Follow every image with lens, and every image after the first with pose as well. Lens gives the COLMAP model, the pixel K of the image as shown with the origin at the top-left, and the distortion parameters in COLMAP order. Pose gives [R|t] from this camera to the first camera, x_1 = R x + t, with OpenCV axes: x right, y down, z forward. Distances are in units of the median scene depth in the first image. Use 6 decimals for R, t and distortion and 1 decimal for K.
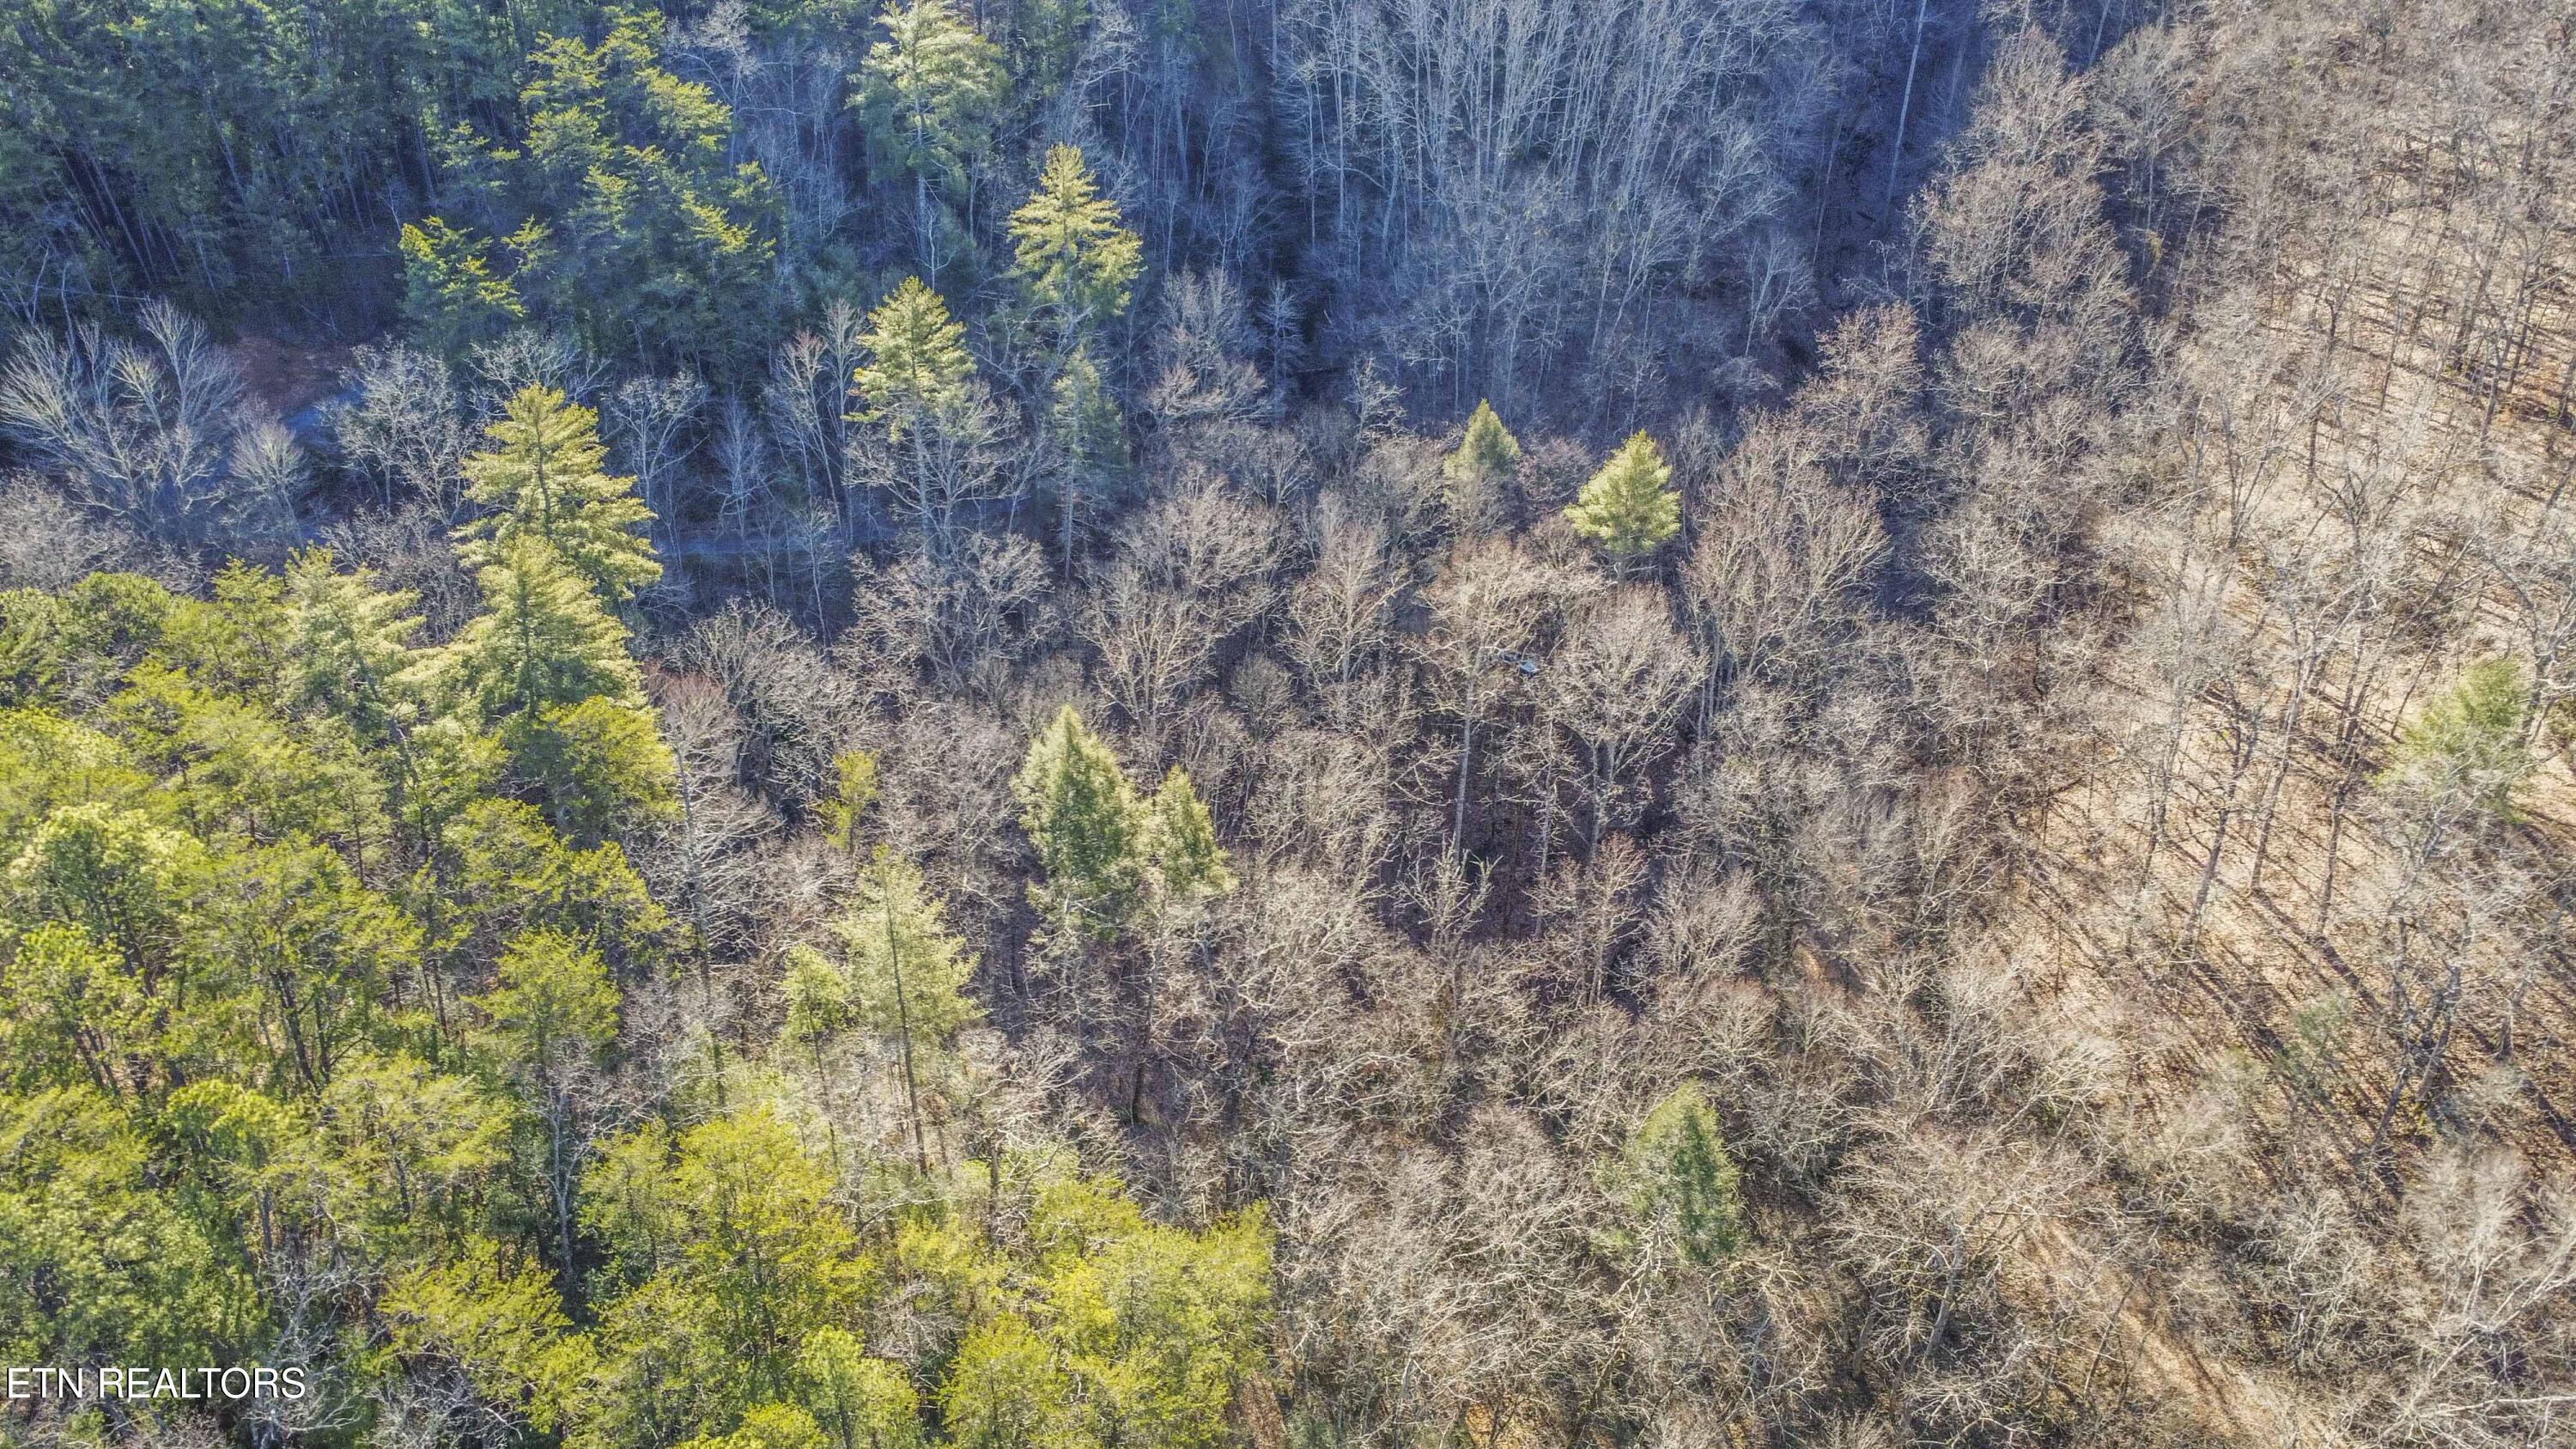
lens RADIAL K [[1943.7, 0, 1288.0], [0, 1943.7, 724.5], [0, 0, 1]] dist [-0.135827, 0.252645]
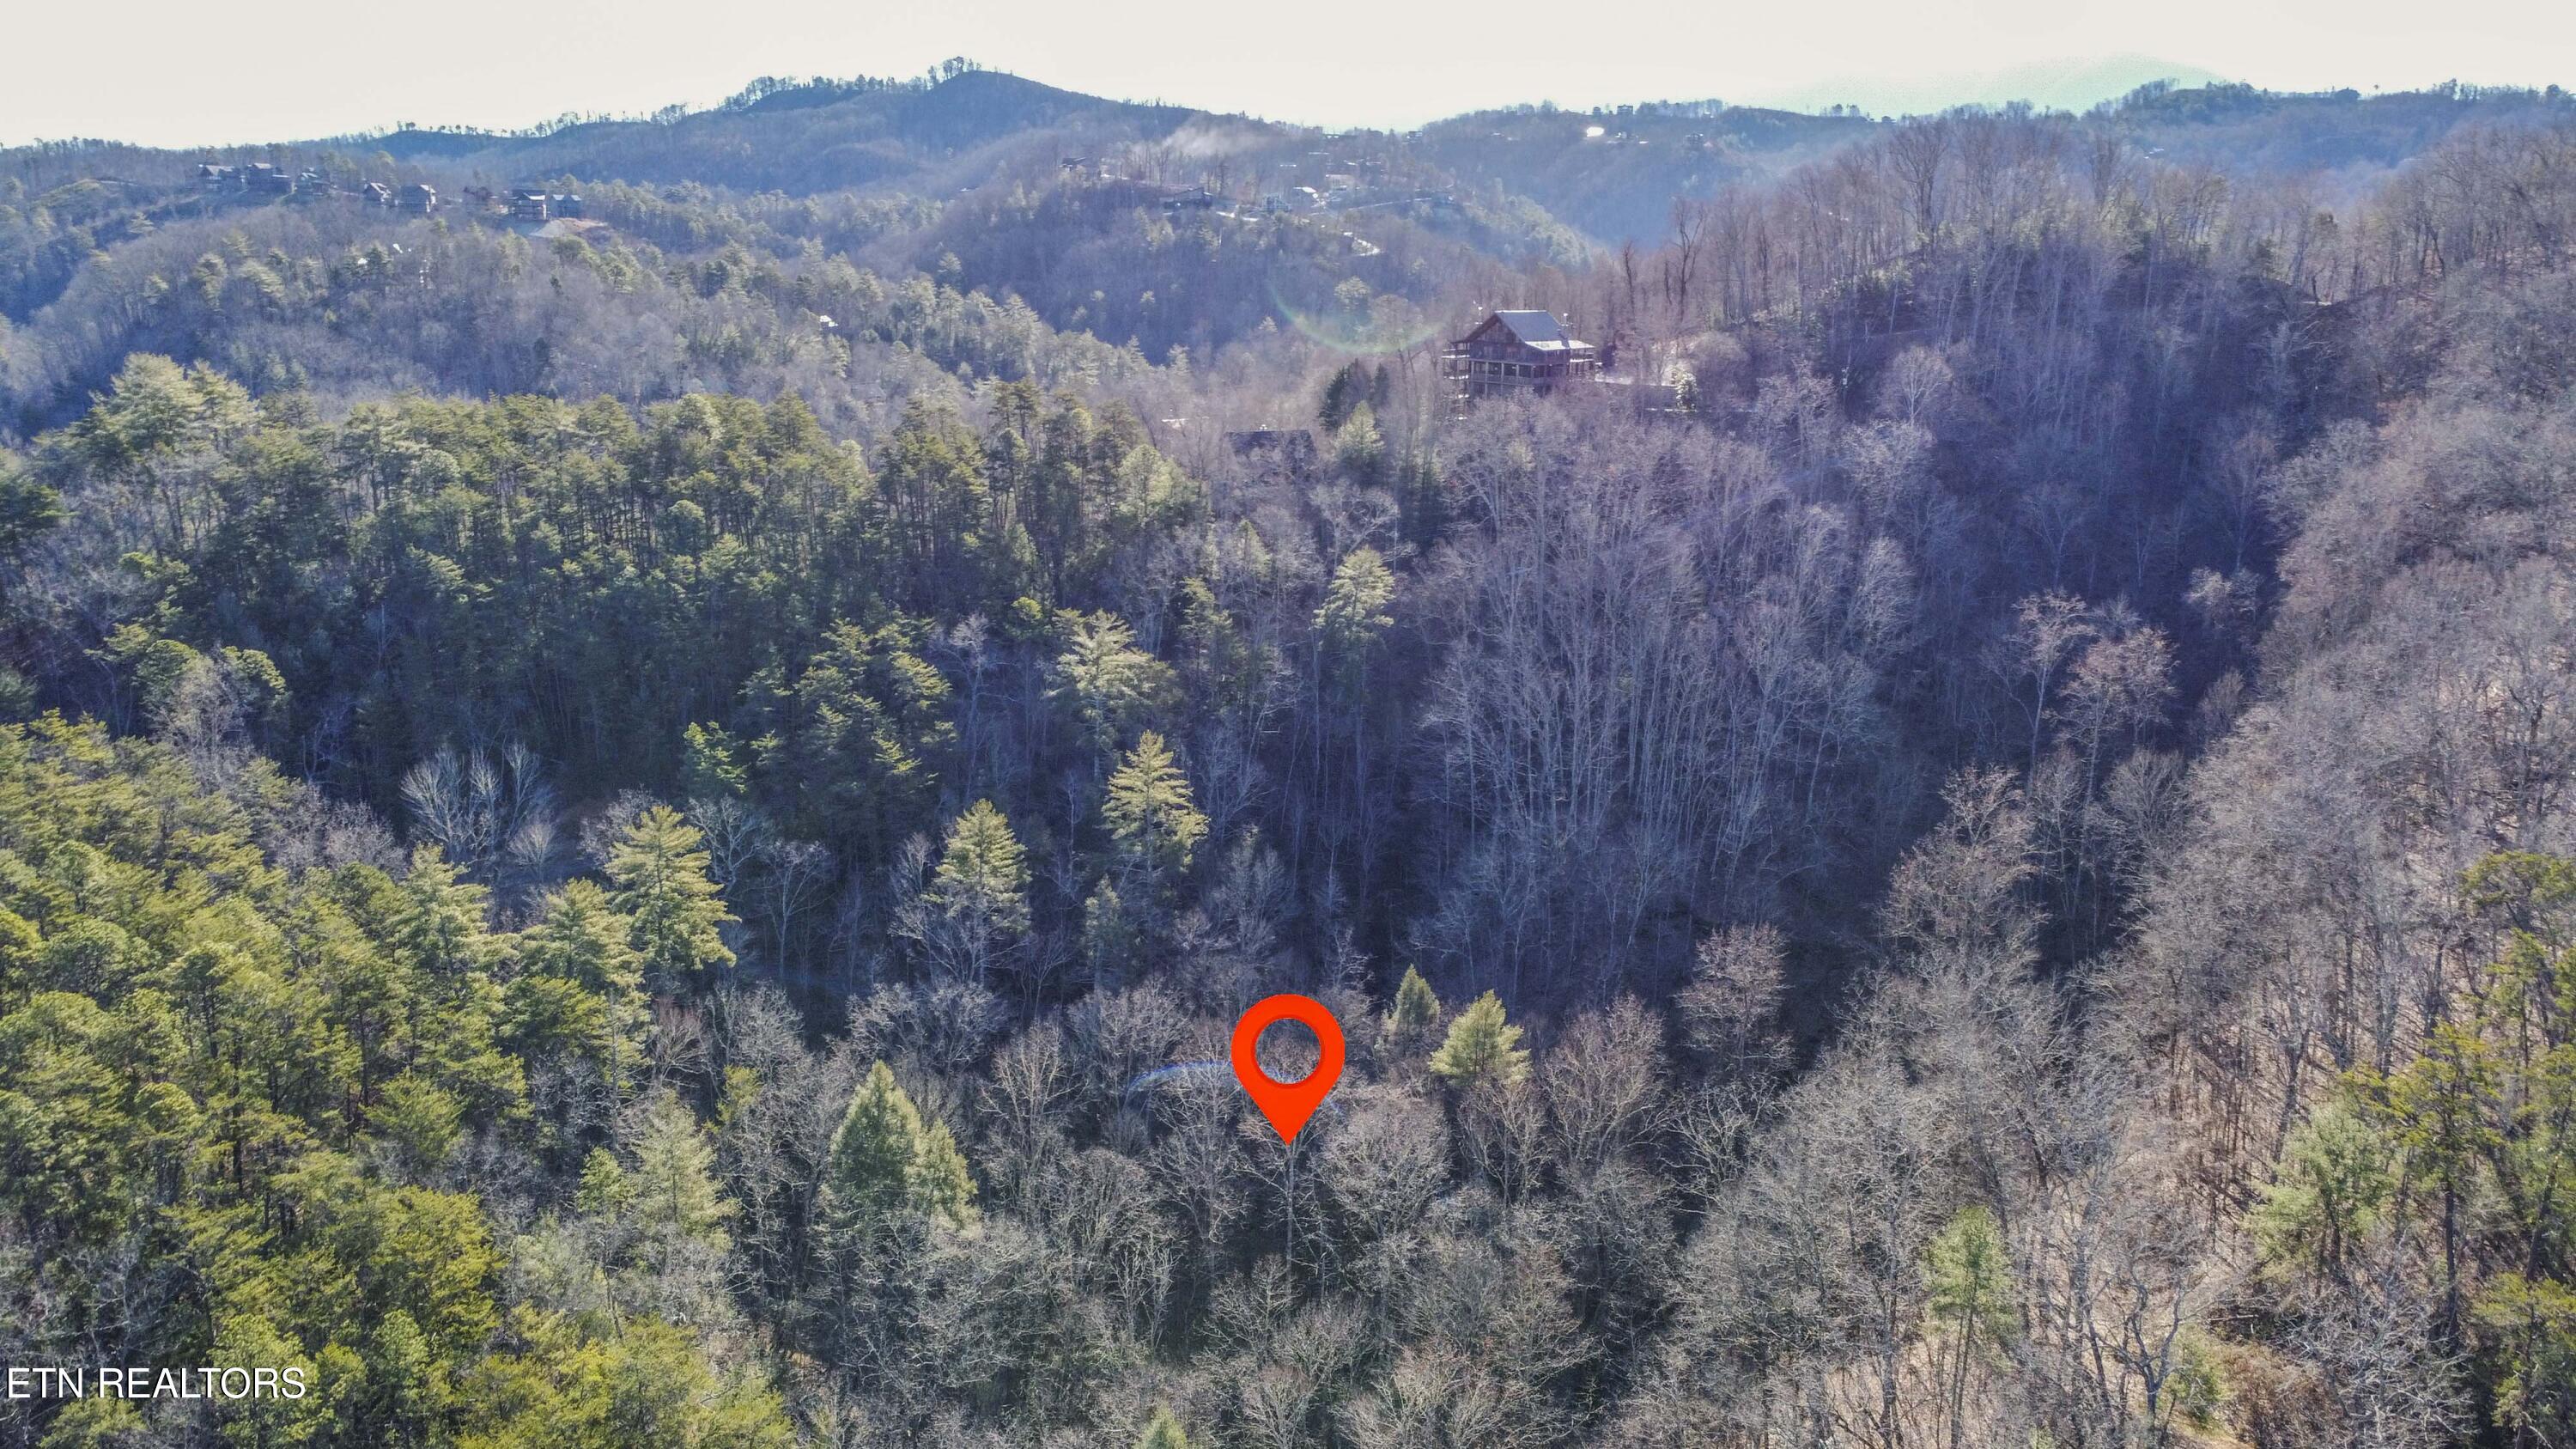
lens RADIAL K [[1943.7, 0, 1288.0], [0, 1943.7, 724.5], [0, 0, 1]] dist [-0.135827, 0.252645]
pose [[0.939827, 0.109140, -0.323748, 0.414254], [-0.220503, 0.917585, -0.330780, 0.115958], [0.260965, 0.382264, 0.886438, -0.163362]]
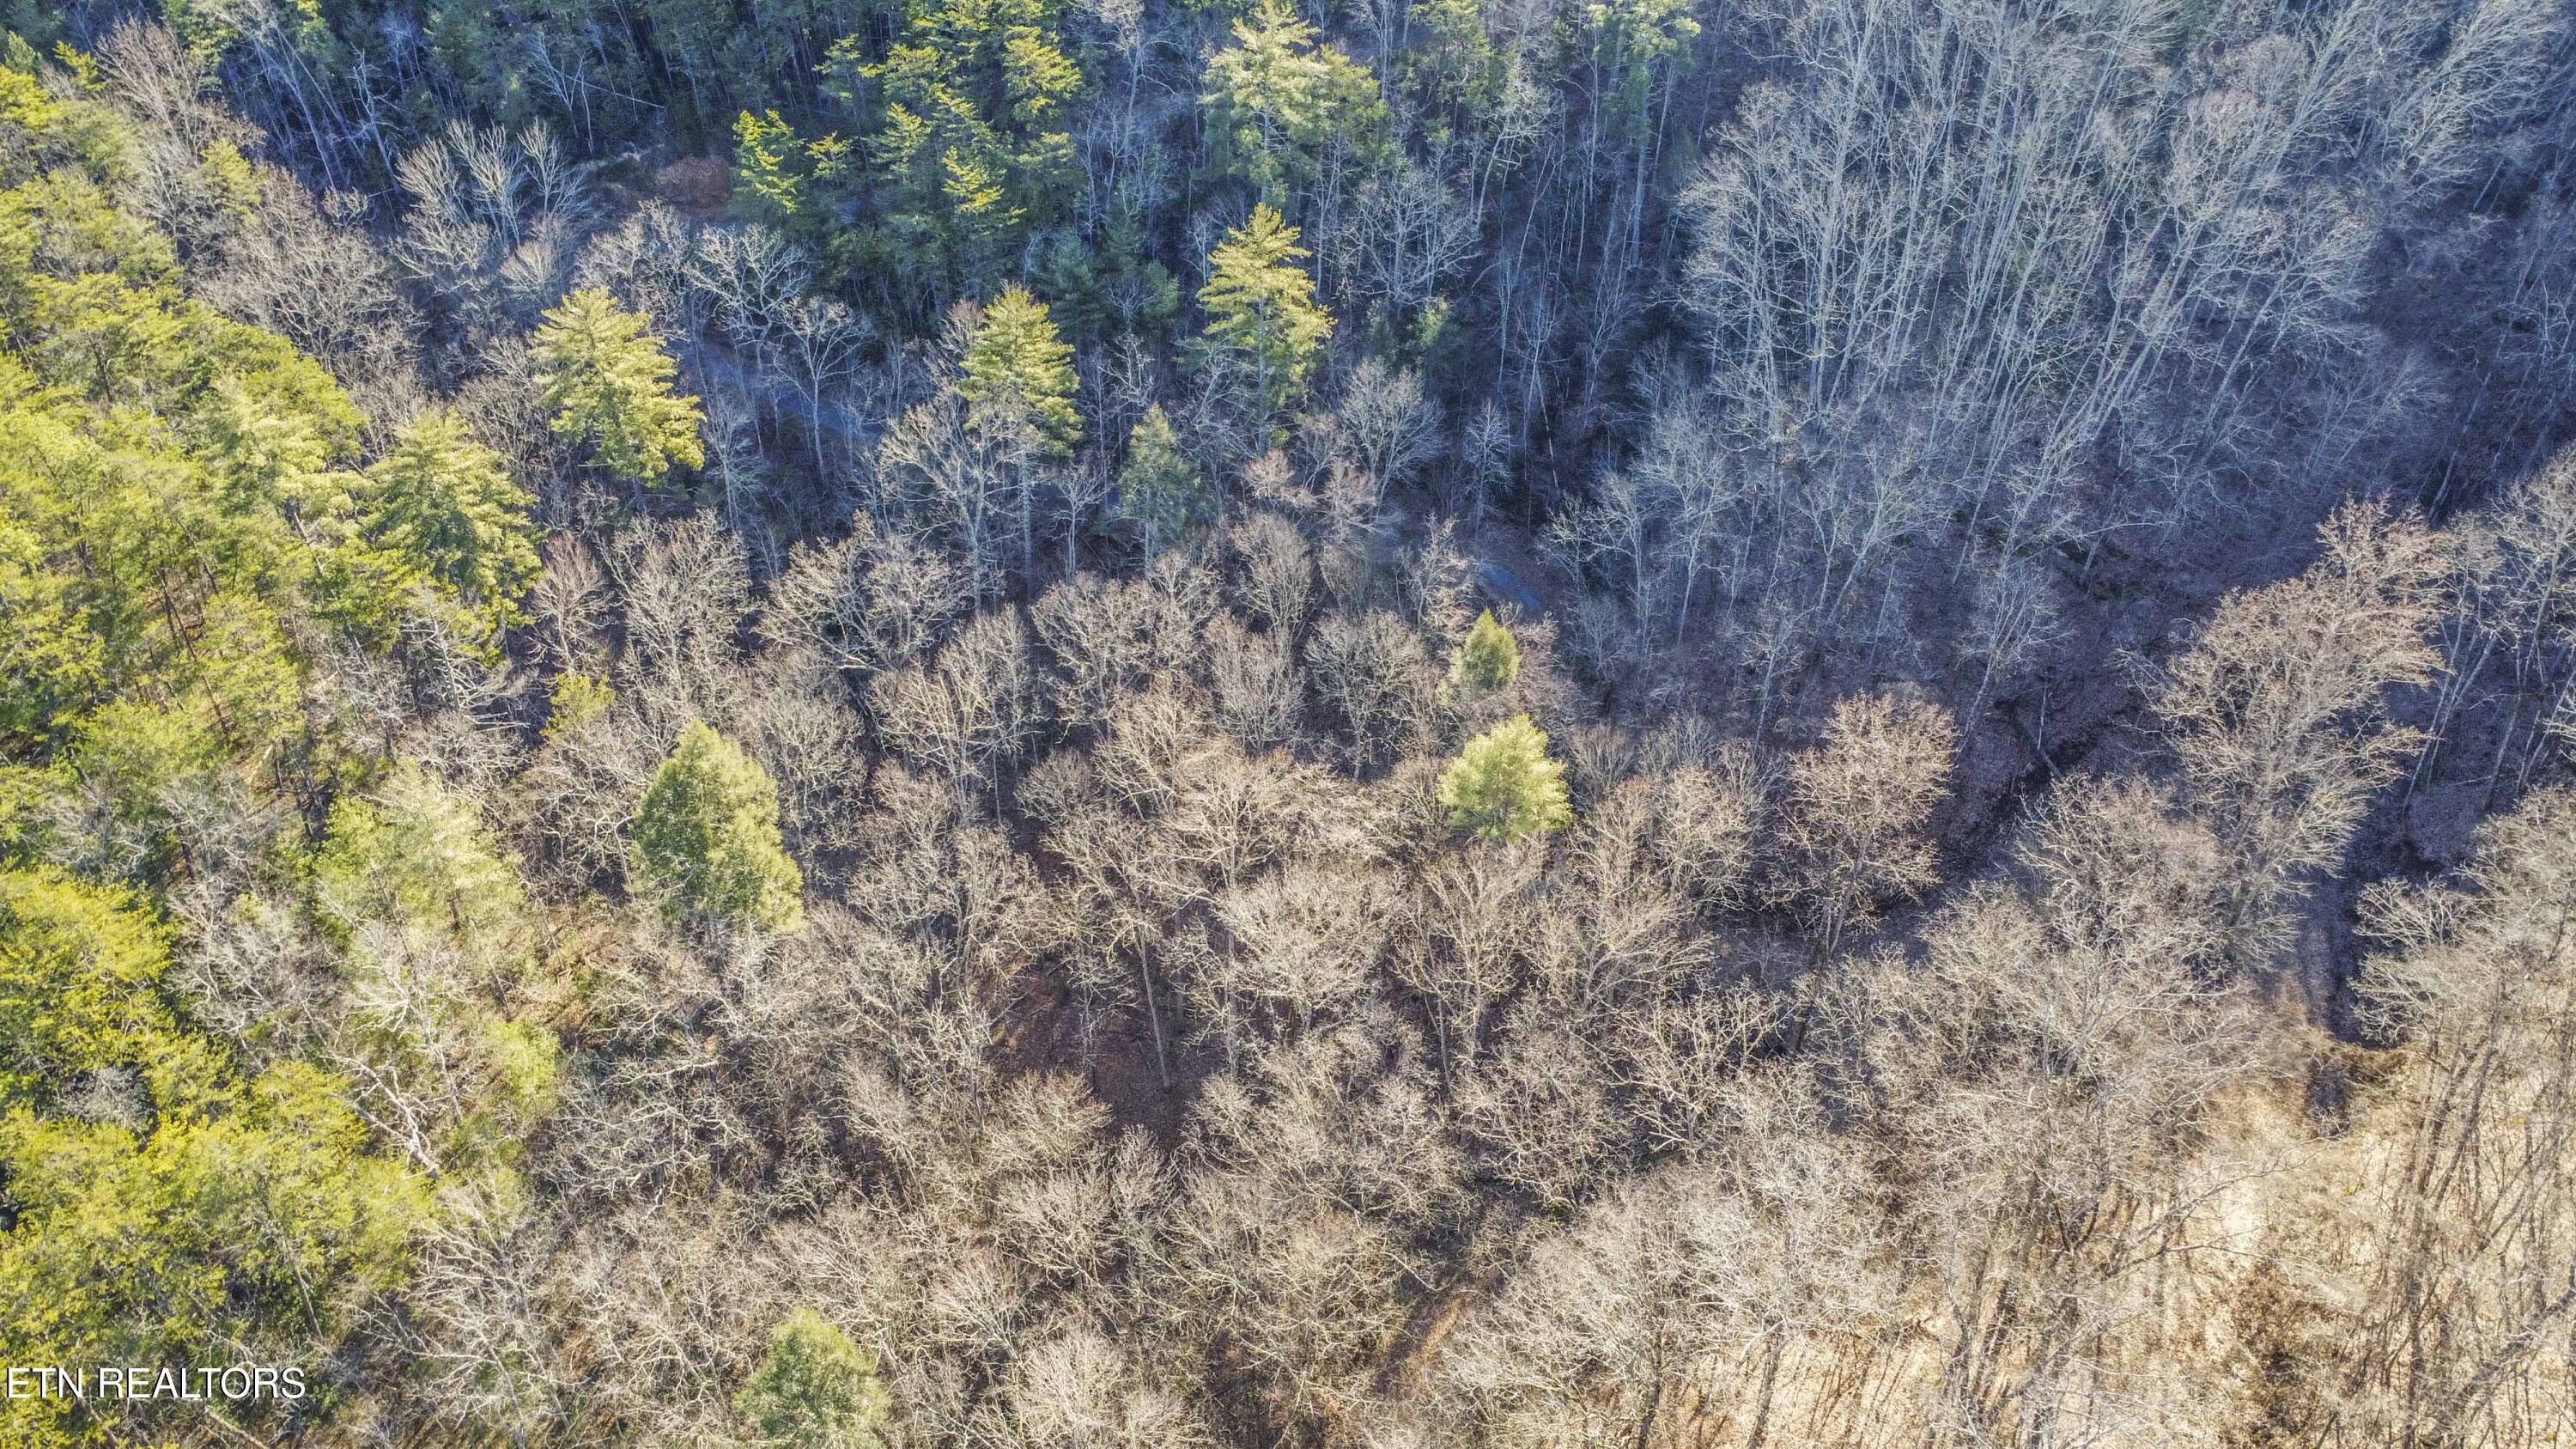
lens RADIAL K [[1943.7, 0, 1288.0], [0, 1943.7, 724.5], [0, 0, 1]] dist [-0.135827, 0.252645]
pose [[0.789946, 0.411701, -0.454409, 0.477180], [-0.383846, 0.909930, 0.157130, -0.222313], [0.478171, 0.050299, 0.876825, 0.136398]]
